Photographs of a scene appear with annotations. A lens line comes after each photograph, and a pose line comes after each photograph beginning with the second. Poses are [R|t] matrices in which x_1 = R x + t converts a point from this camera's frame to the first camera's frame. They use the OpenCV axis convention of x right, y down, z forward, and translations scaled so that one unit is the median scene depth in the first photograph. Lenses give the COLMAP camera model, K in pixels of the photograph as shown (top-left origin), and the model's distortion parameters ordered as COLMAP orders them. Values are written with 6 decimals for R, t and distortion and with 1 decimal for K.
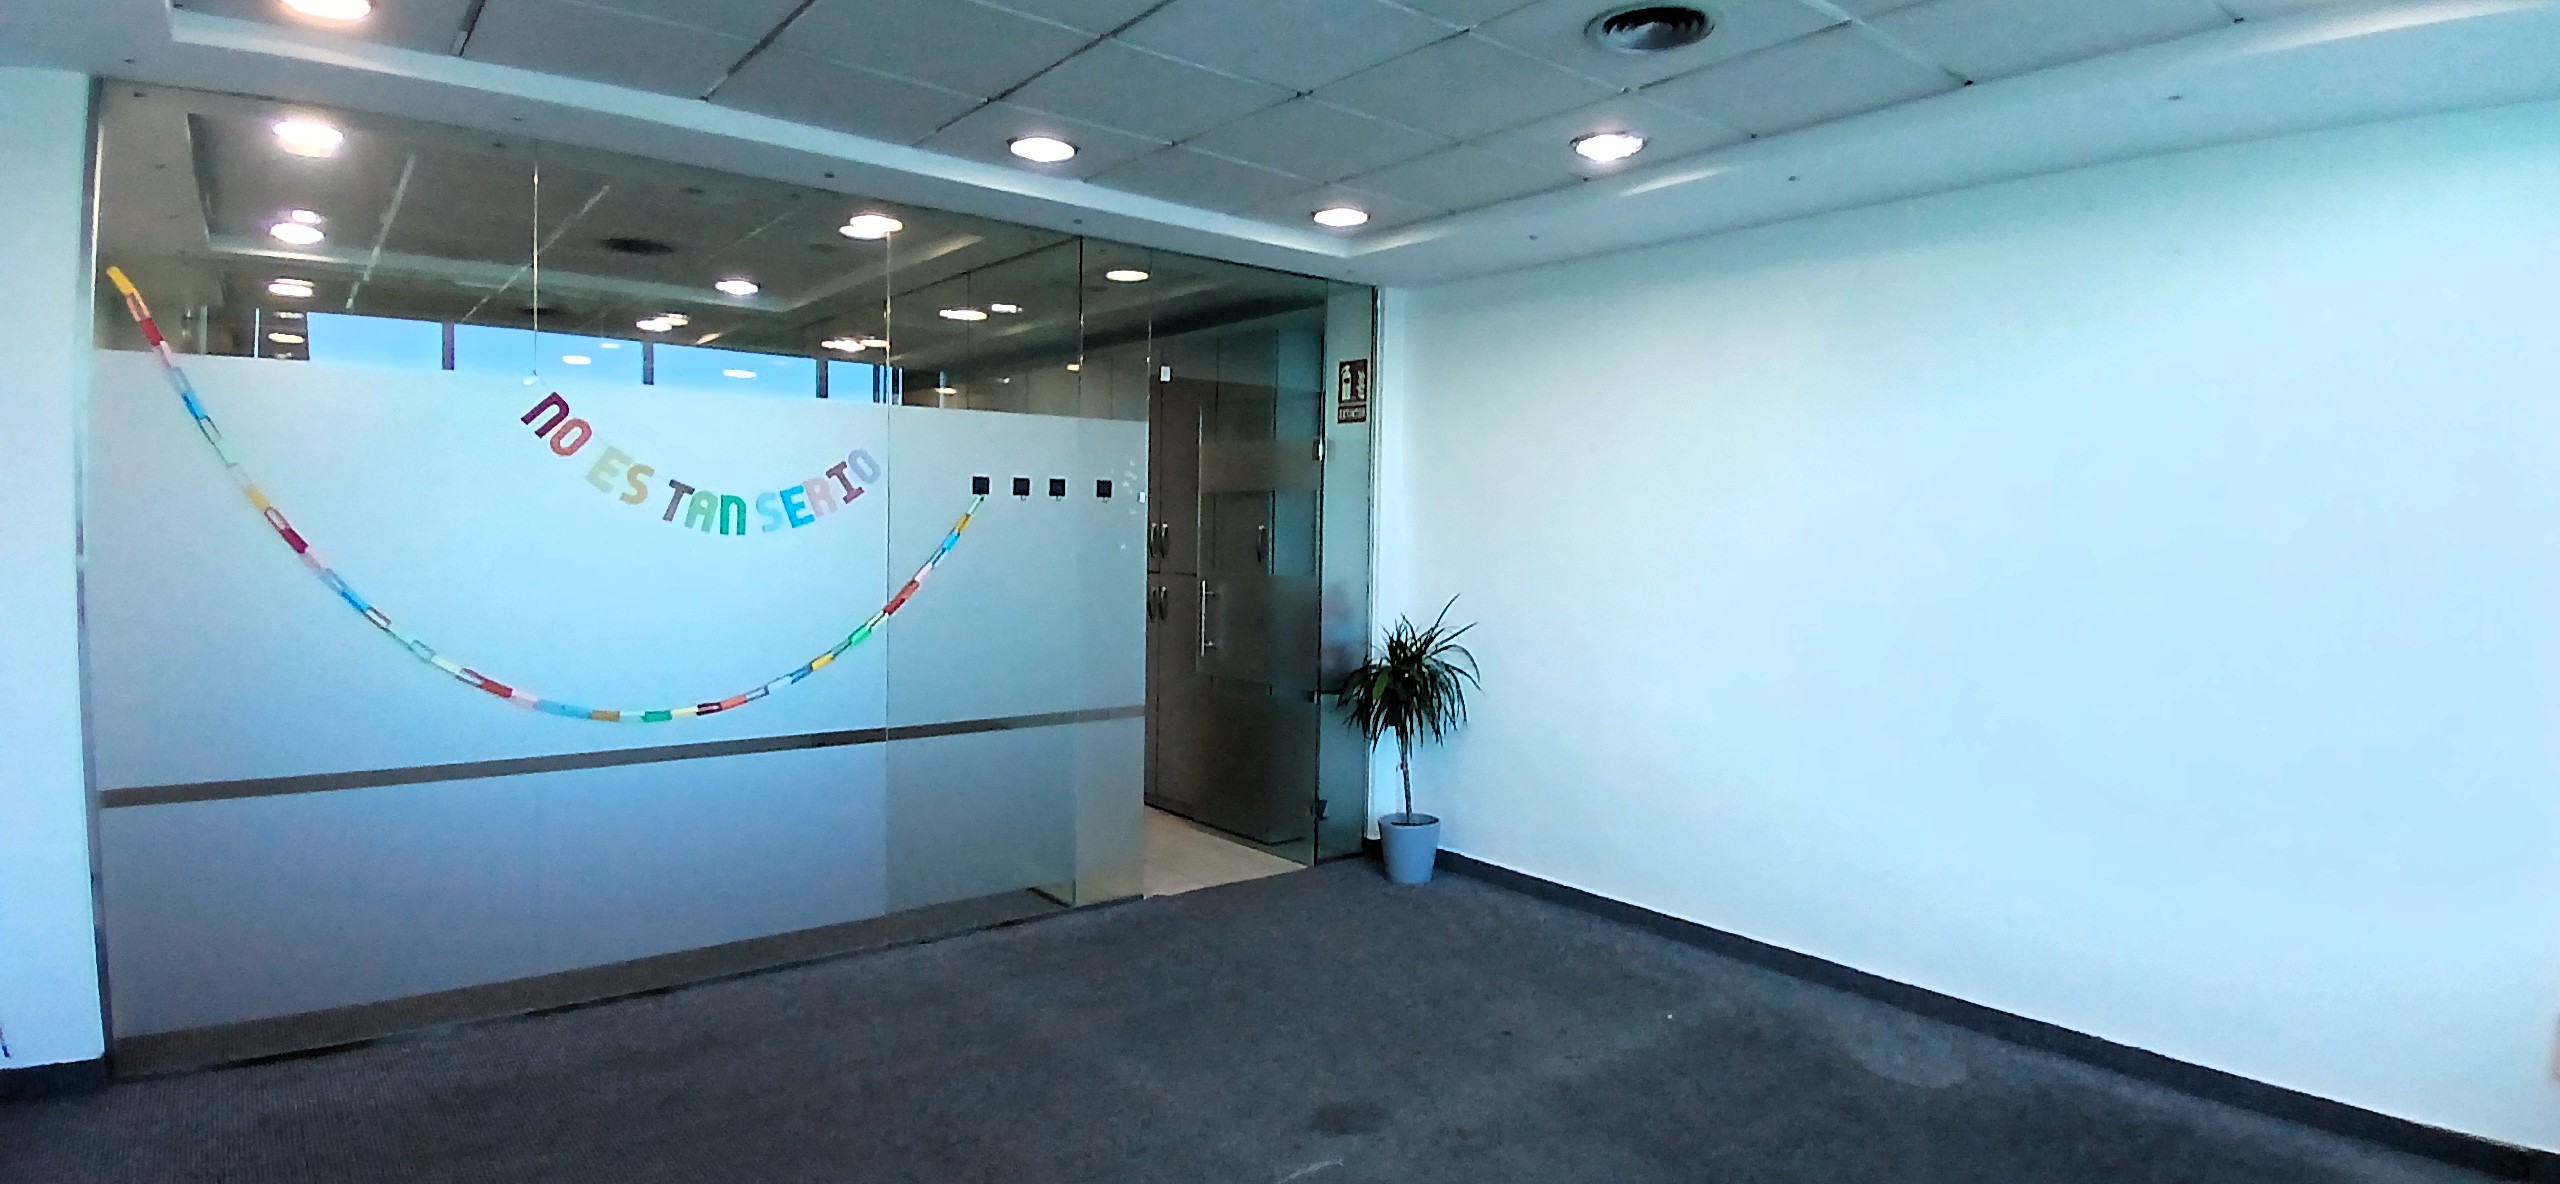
lens RADIAL K [[1276.7, 0, 1291.8], [0, 1276.7, 590.4], [0, 0, 1]] dist [-0.038416, -0.008219]
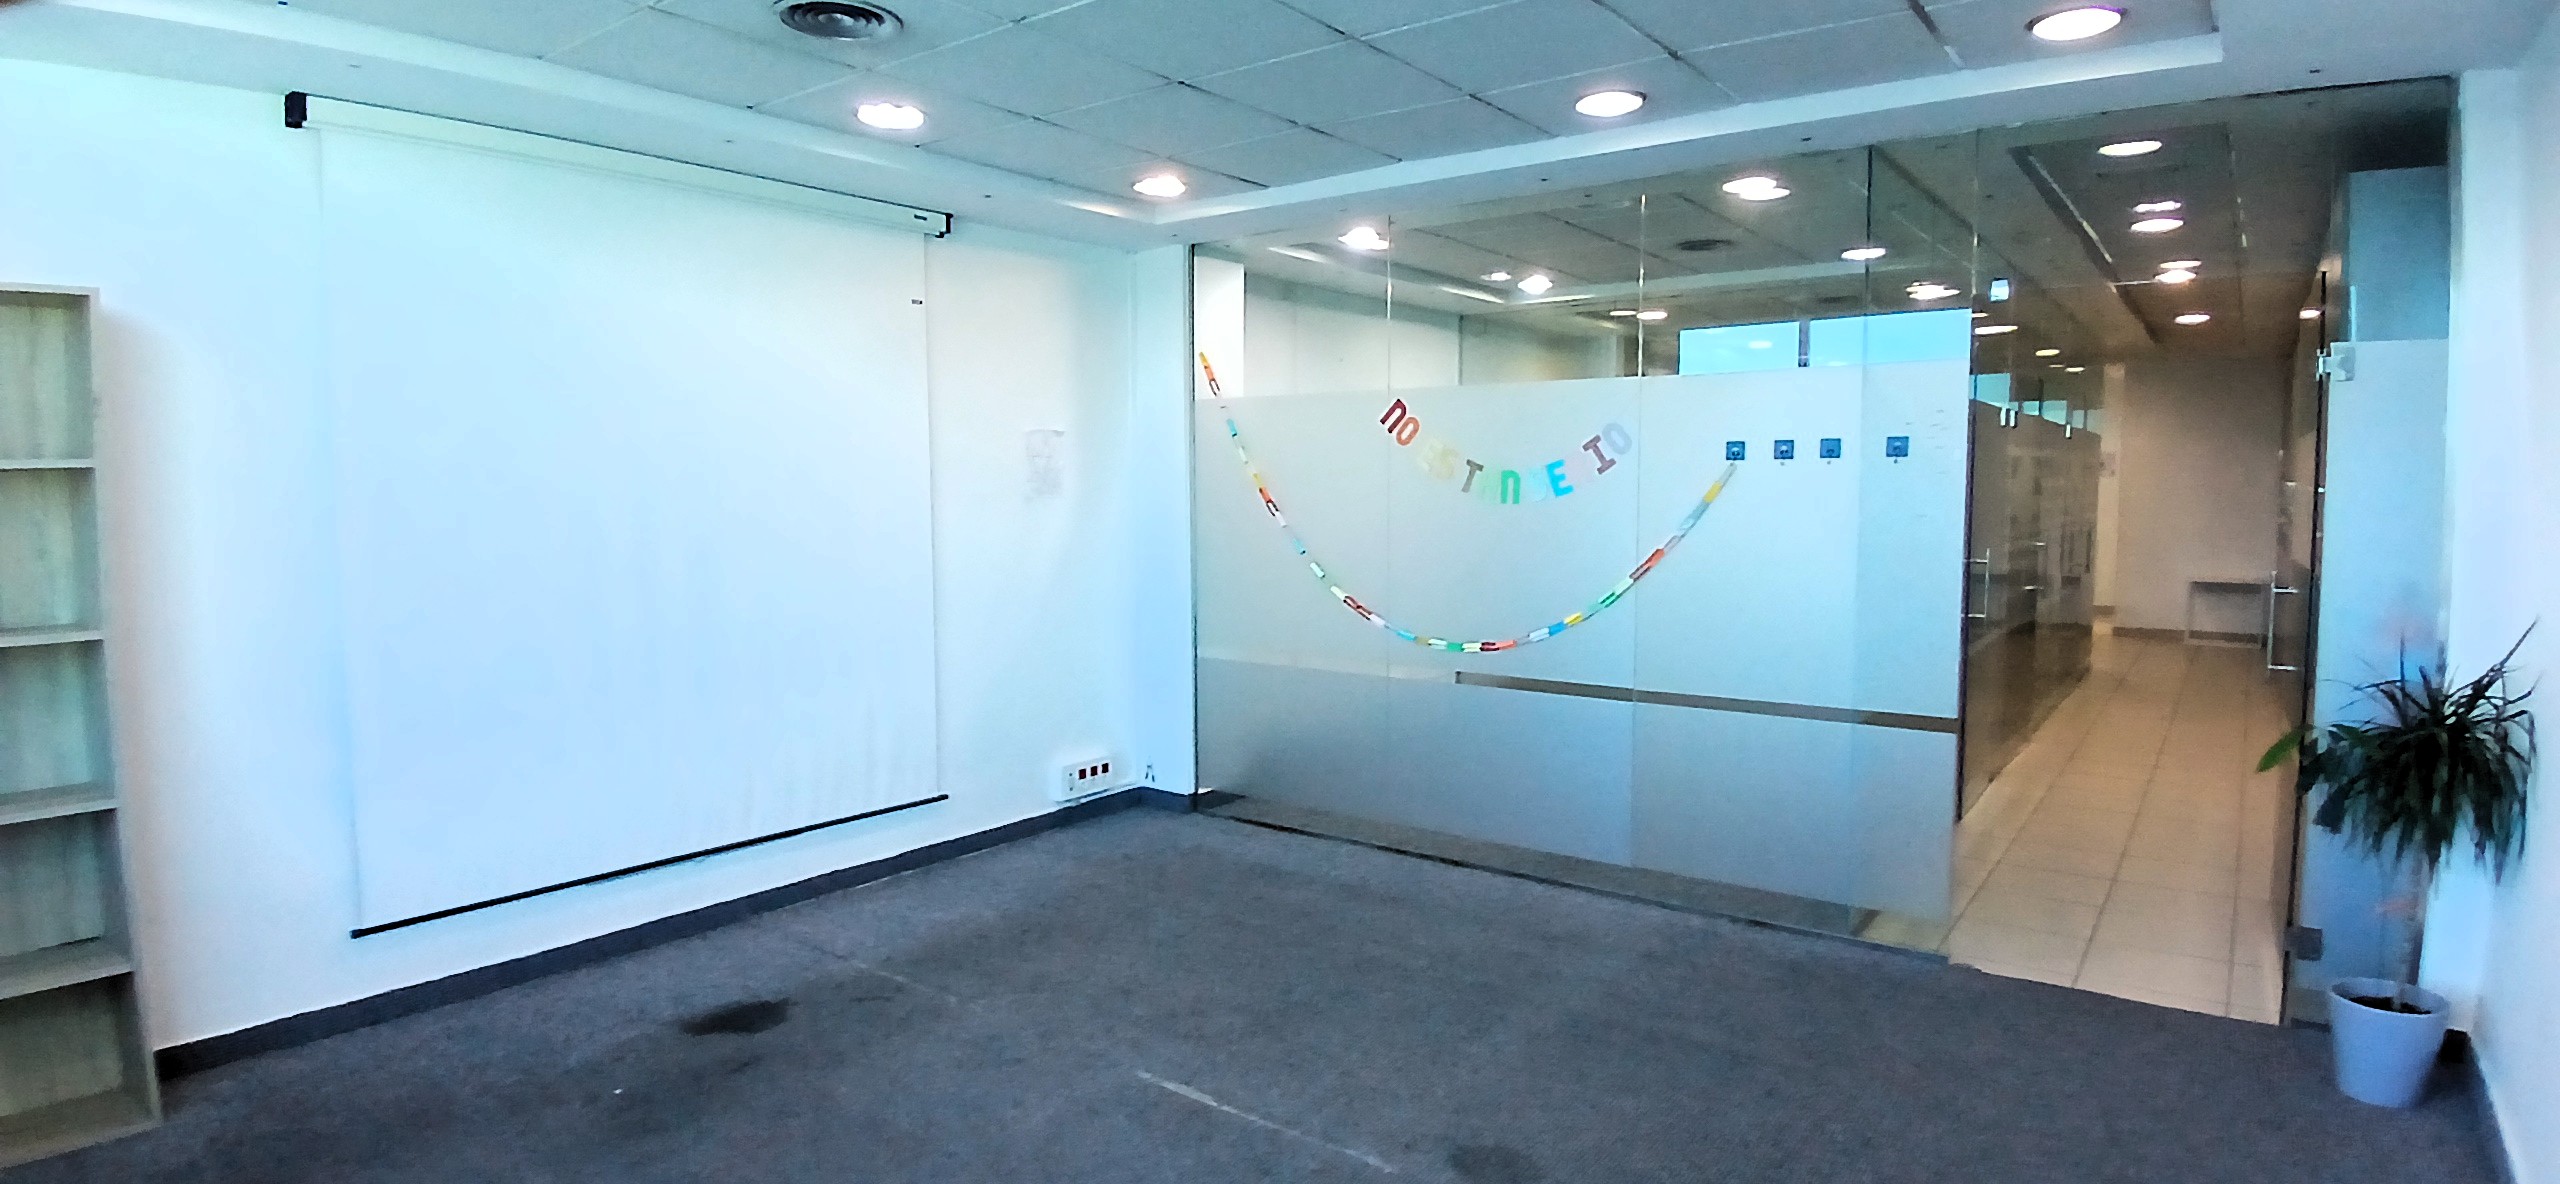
lens RADIAL K [[1276.7, 0, 1297.2], [0, 1276.7, 593.6], [0, 0, 1]] dist [-0.038416, -0.008219]
pose [[0.229782, 0.064345, -0.971113, 0.659114], [-0.040200, 0.997588, 0.056588, -0.018684], [0.972411, 0.026036, 0.231815, 0.513452]]
